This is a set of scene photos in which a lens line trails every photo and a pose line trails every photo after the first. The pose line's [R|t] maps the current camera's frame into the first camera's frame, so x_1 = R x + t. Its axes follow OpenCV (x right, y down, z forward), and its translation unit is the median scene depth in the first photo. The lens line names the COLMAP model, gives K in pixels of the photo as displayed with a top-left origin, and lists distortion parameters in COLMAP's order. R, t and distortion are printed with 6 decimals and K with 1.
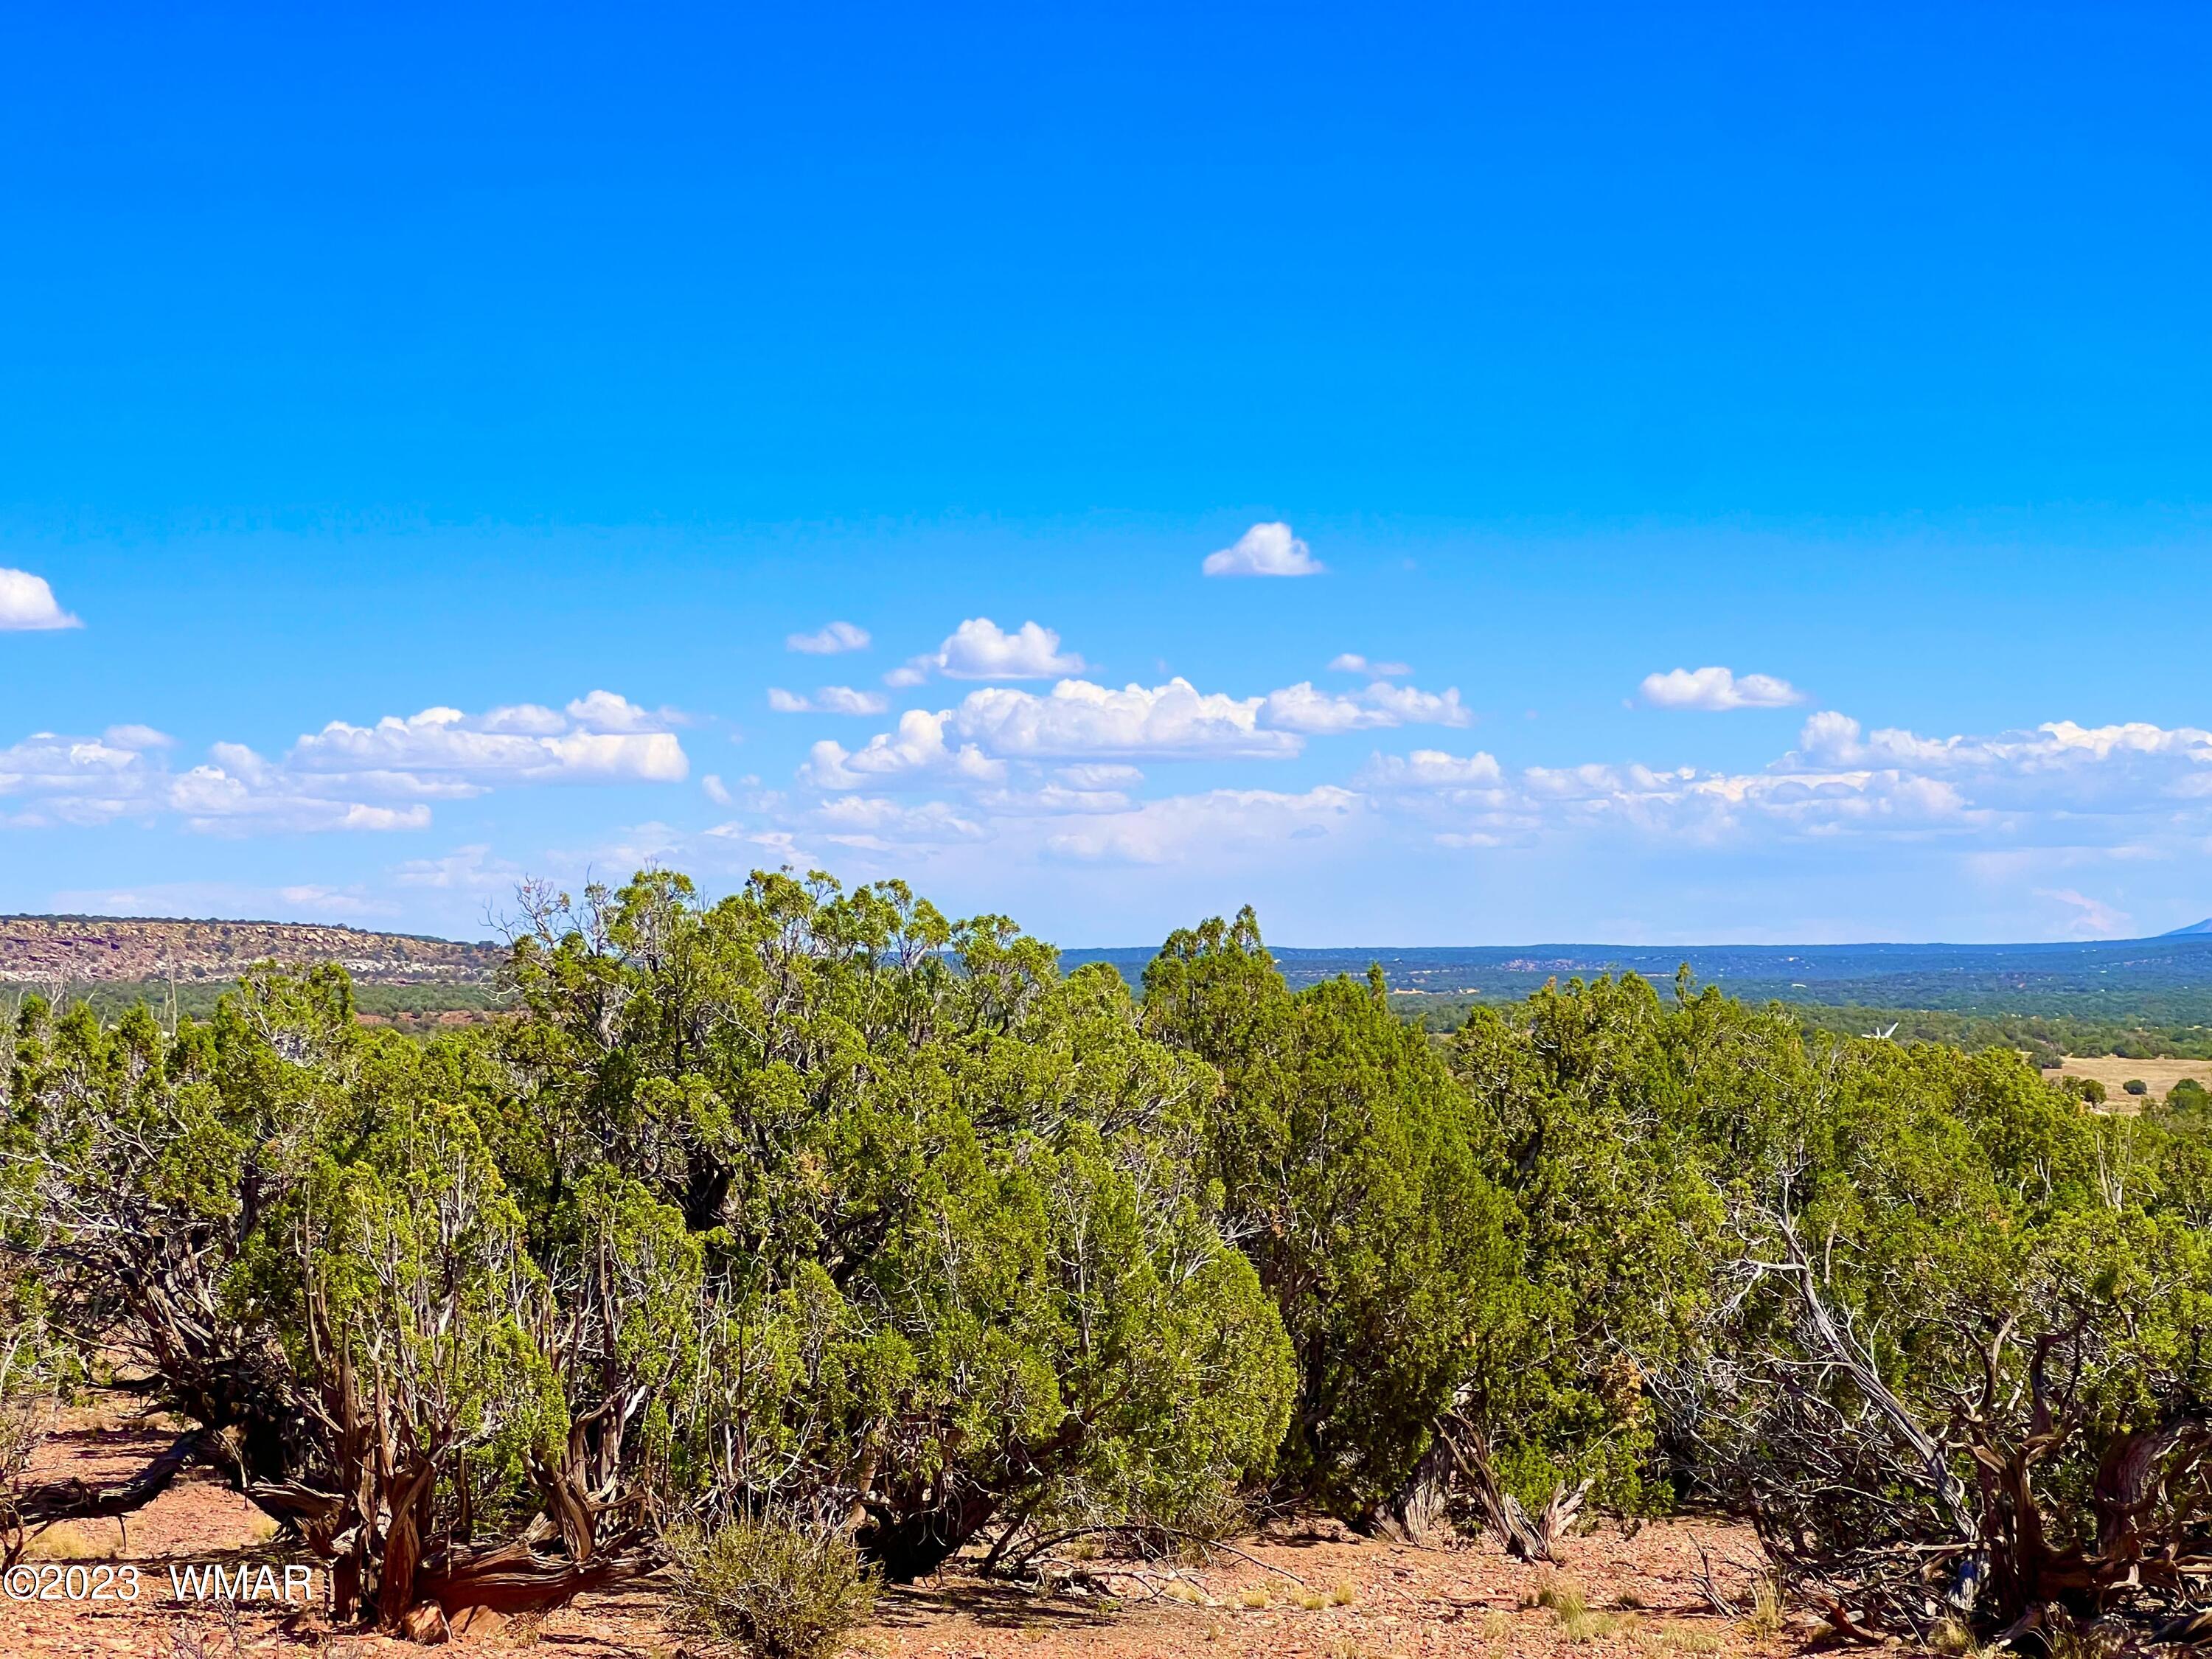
lens RADIAL K [[5080.2, 0, 1053.7], [0, 5080.2, 821.2], [0, 0, 1]] dist [0.234459, 0.000000]
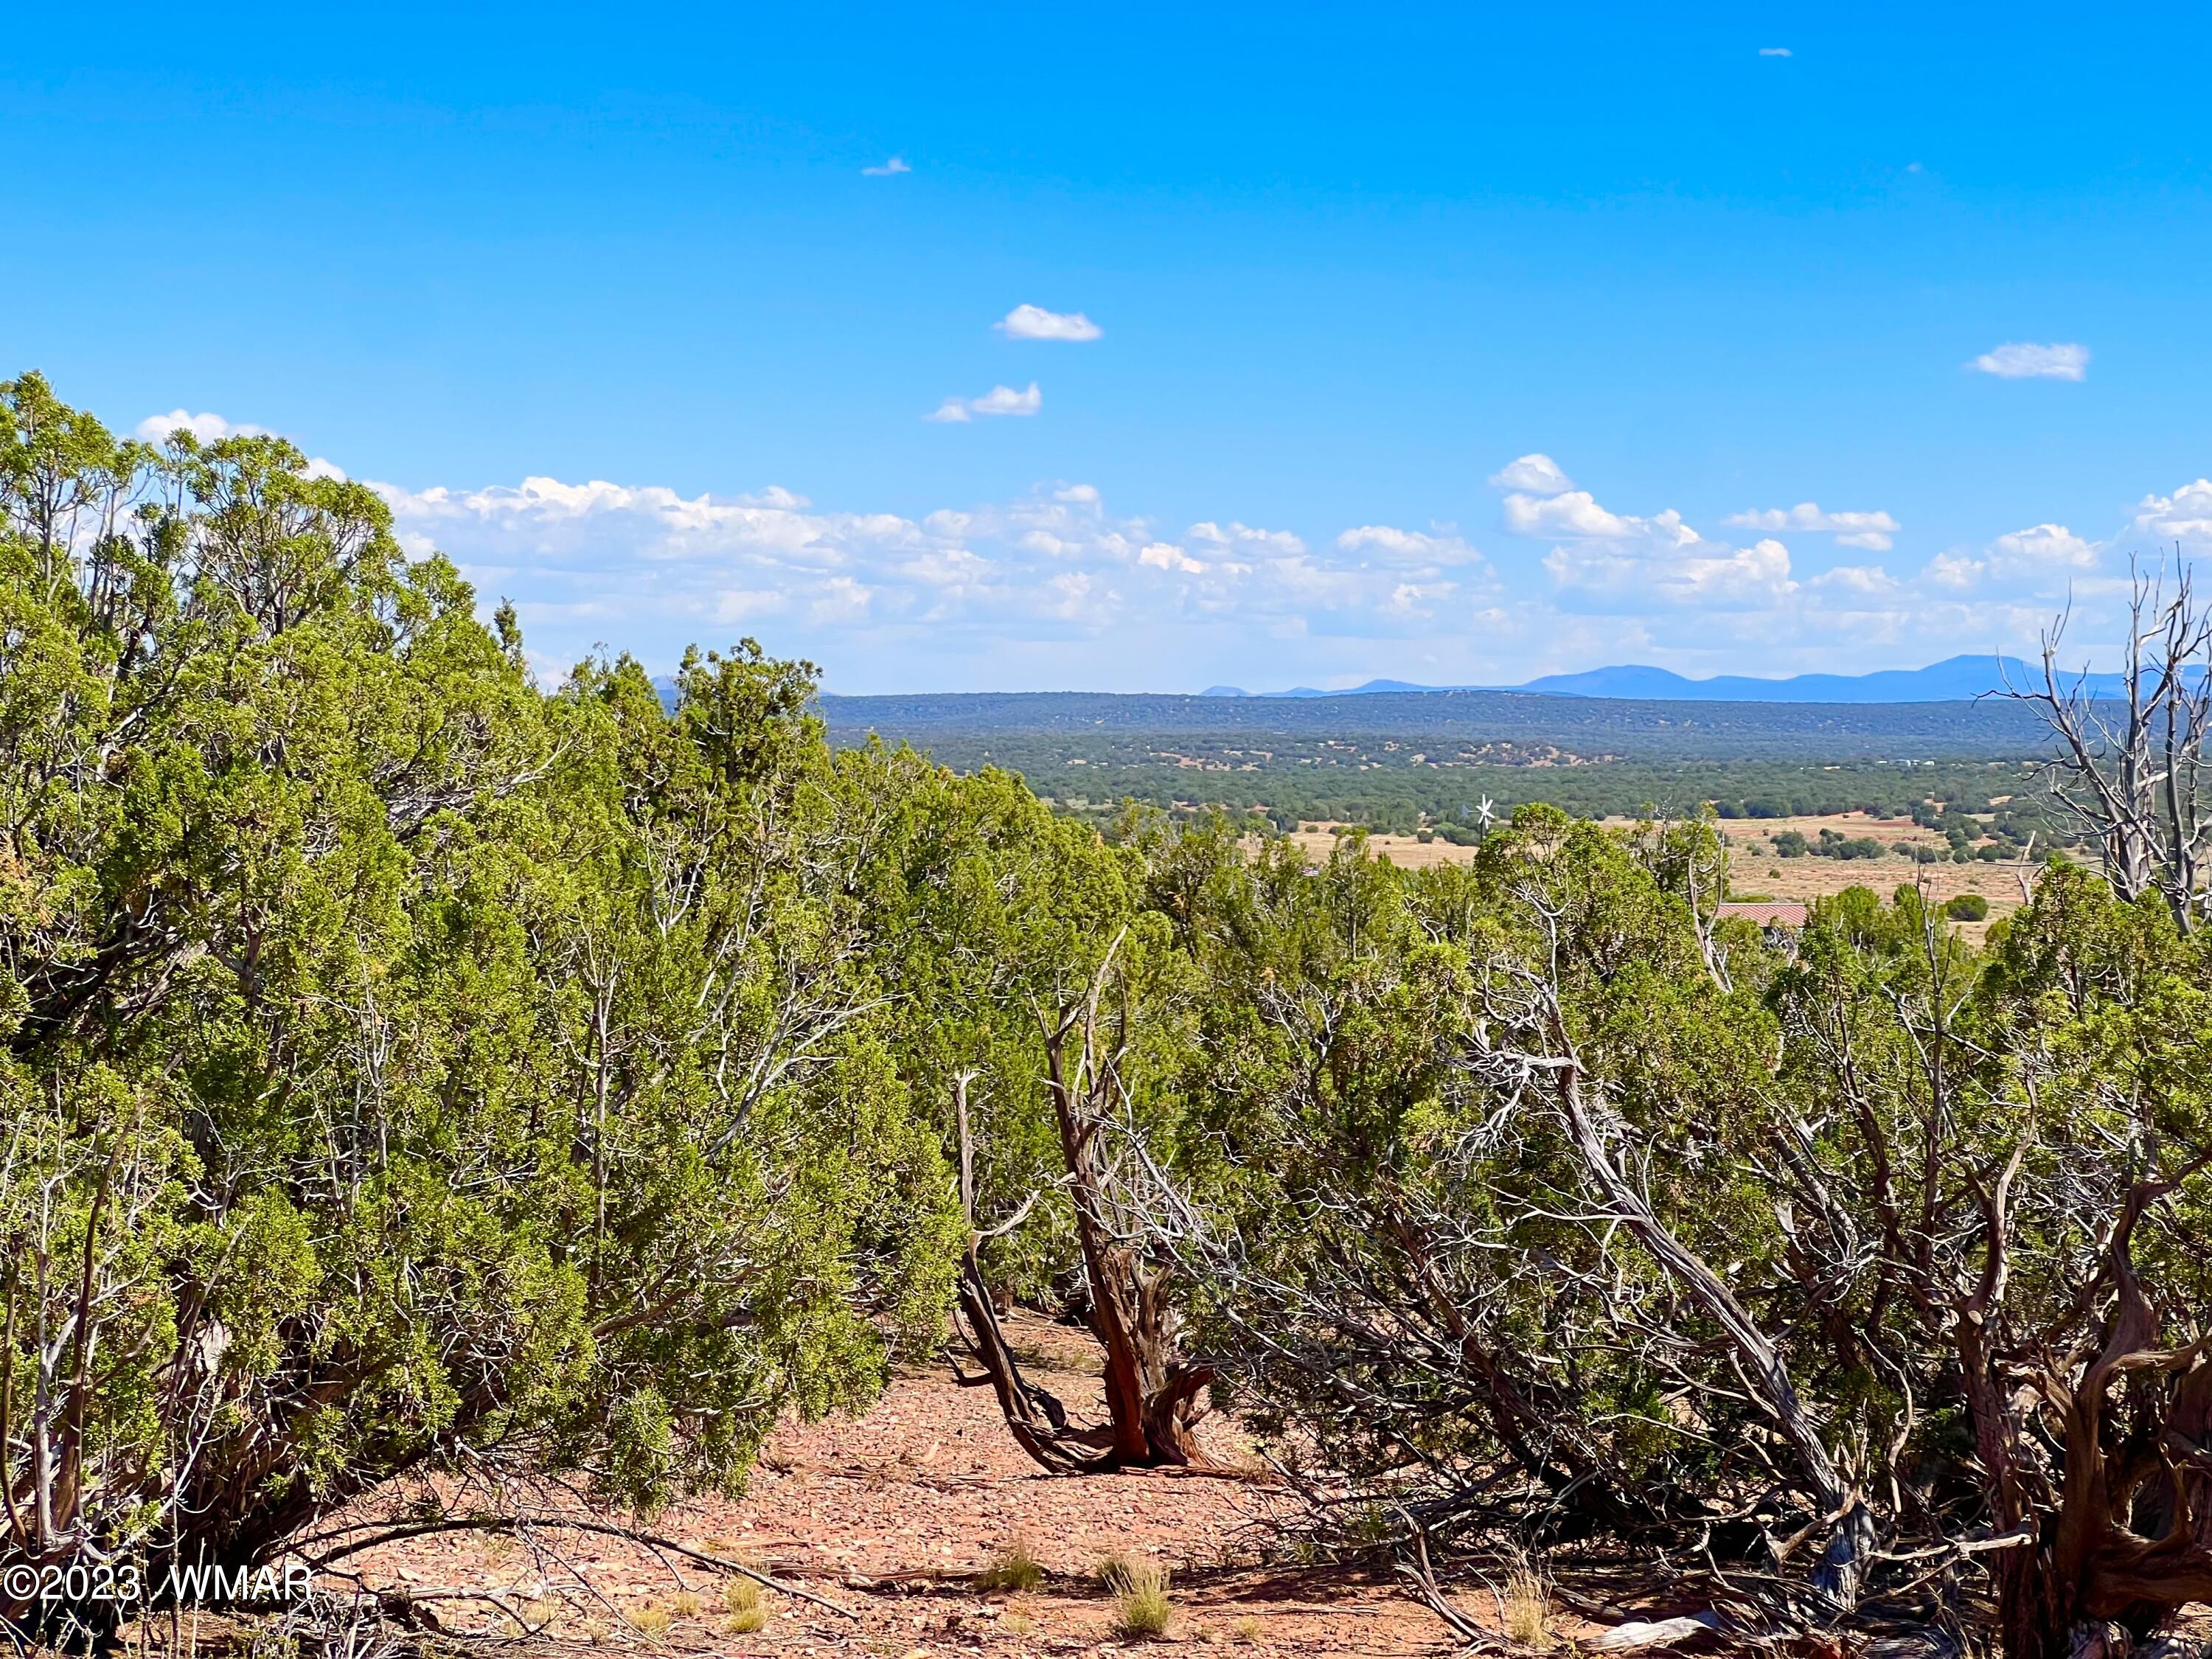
lens RADIAL K [[5080.2, 0, 1108.2], [0, 5080.2, 824.3], [0, 0, 1]] dist [0.234459, 0.000000]
pose [[0.953354, 0.020369, 0.301166, -0.073356], [-0.035529, 0.998358, 0.044944, 0.025784], [-0.299755, -0.053548, 0.952512, 0.340651]]
